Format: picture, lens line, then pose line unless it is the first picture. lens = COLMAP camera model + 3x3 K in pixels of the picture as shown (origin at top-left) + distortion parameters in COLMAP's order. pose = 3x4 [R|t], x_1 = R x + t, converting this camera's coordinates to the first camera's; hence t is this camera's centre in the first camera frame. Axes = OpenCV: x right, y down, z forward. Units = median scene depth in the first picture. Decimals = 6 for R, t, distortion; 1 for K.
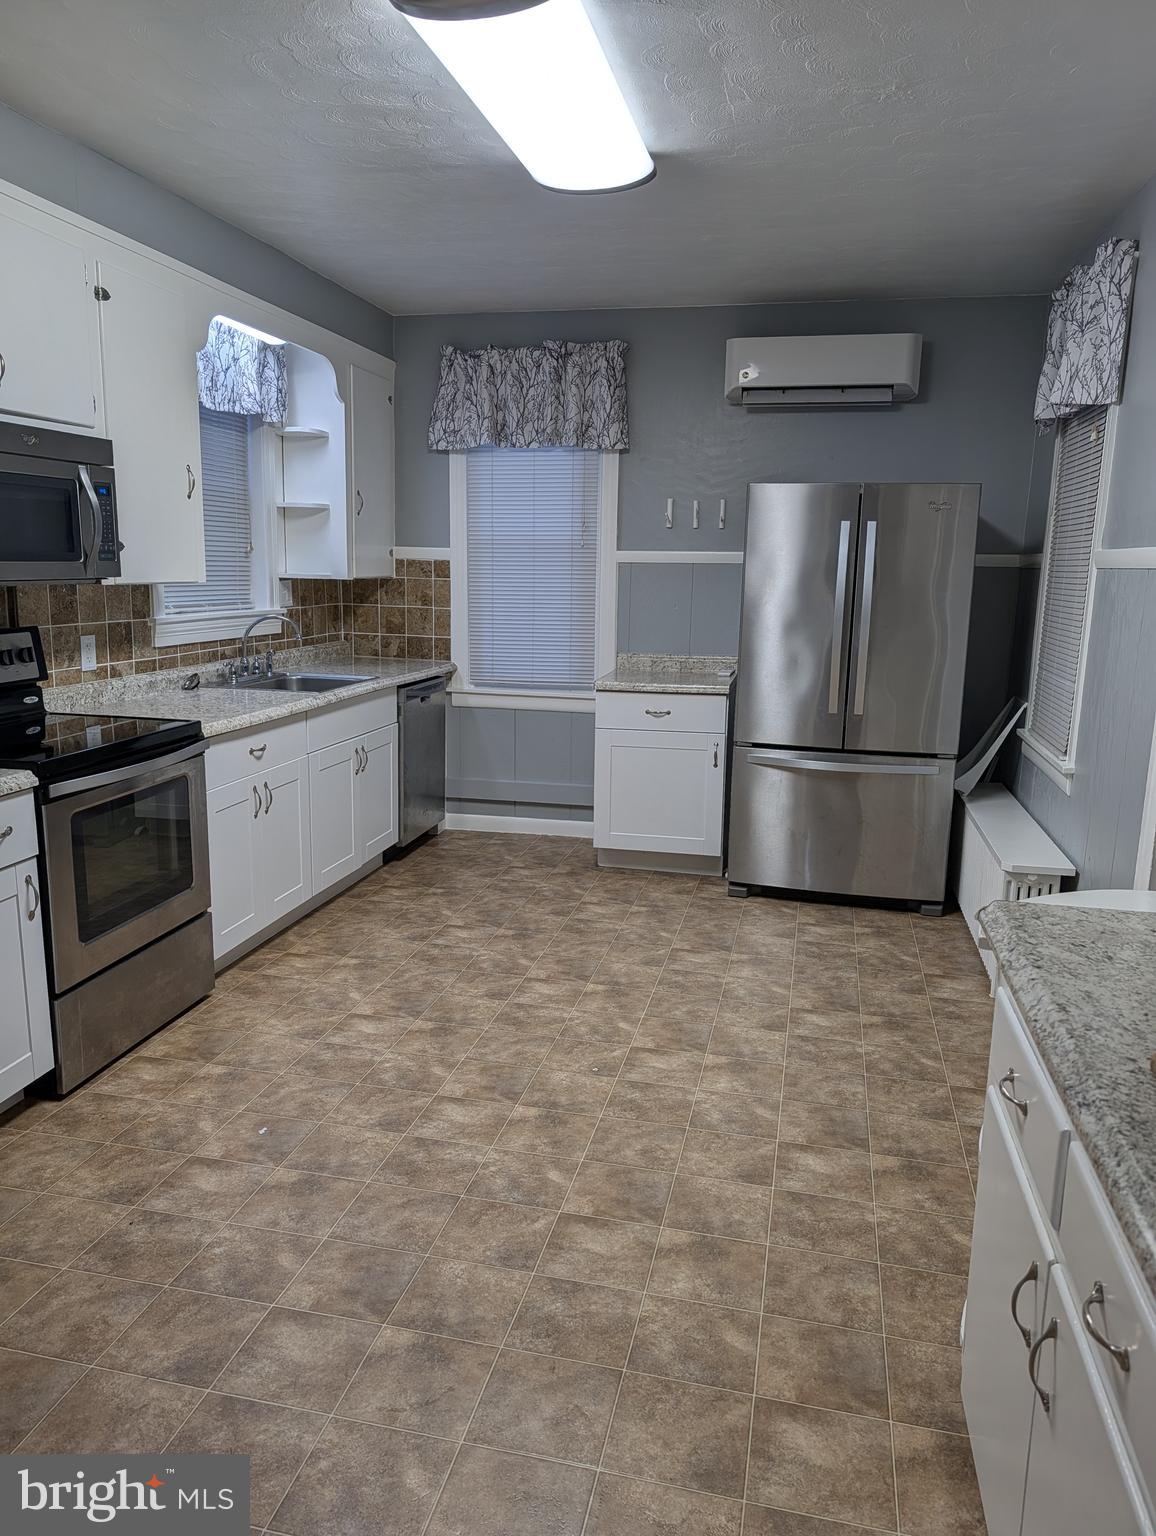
lens RADIAL K [[1081.9, 0, 573.3], [0, 1081.9, 773.5], [0, 0, 1]] dist [-0.026770, -0.010239]
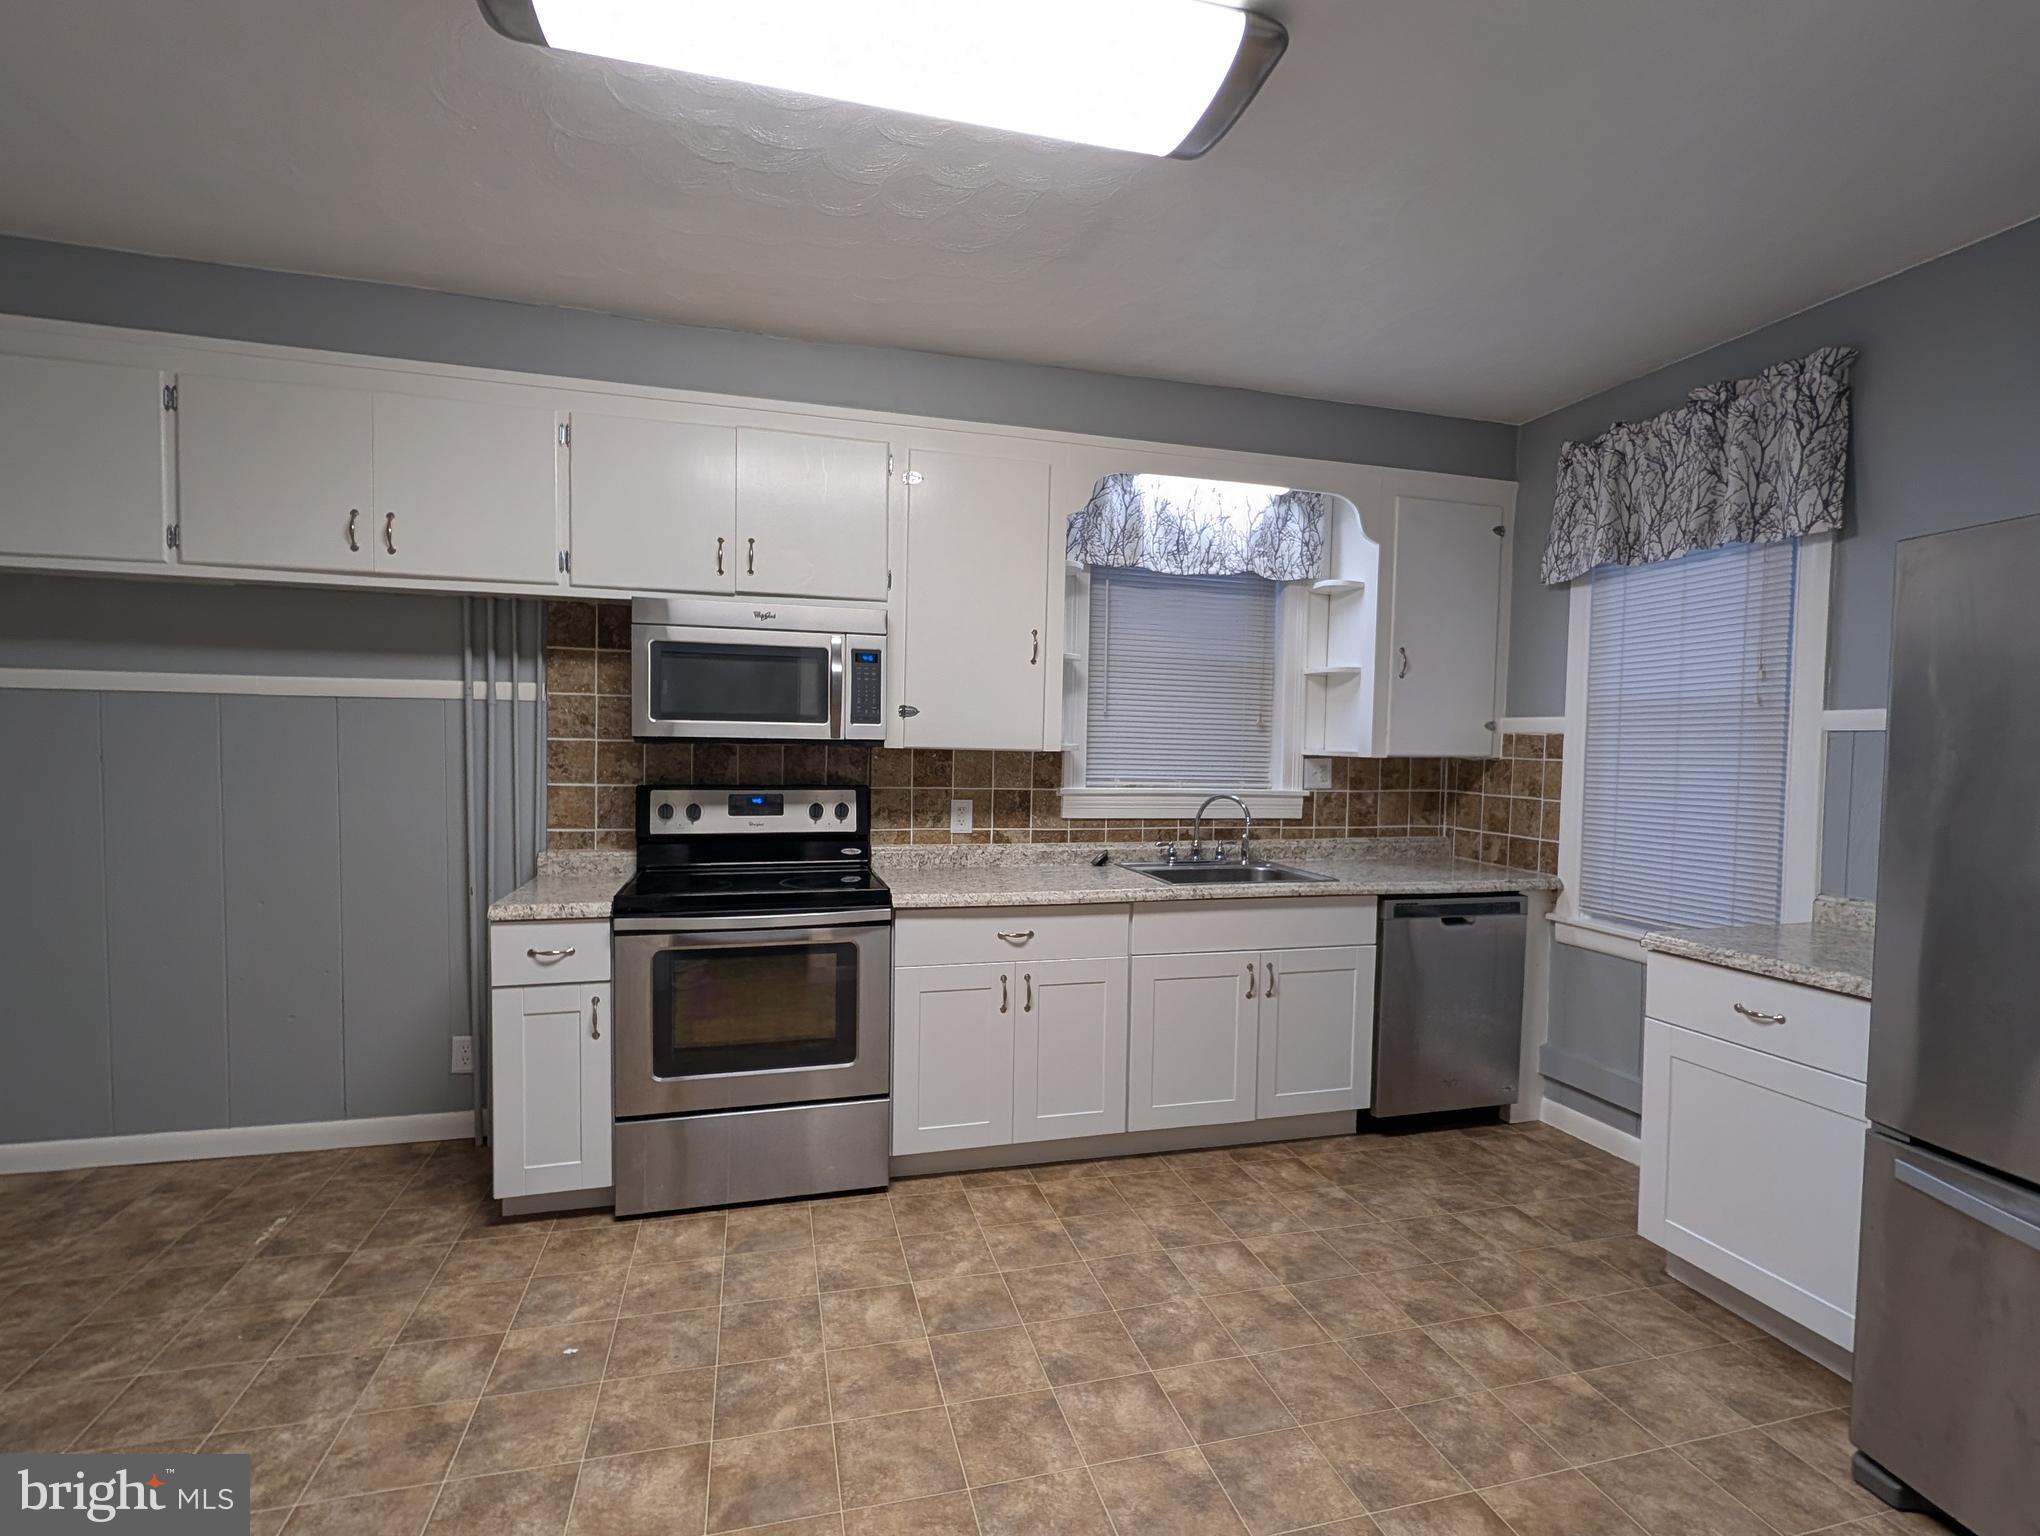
lens RADIAL K [[957.0, 0, 1036.6], [0, 957.0, 771.1], [0, 0, 1]] dist [-0.005351, 0.001596]
pose [[0.479945, 0.015908, -0.877154, 0.299443], [-0.176581, 0.981125, -0.078824, -0.071315], [0.859344, 0.192721, 0.473695, 0.462922]]
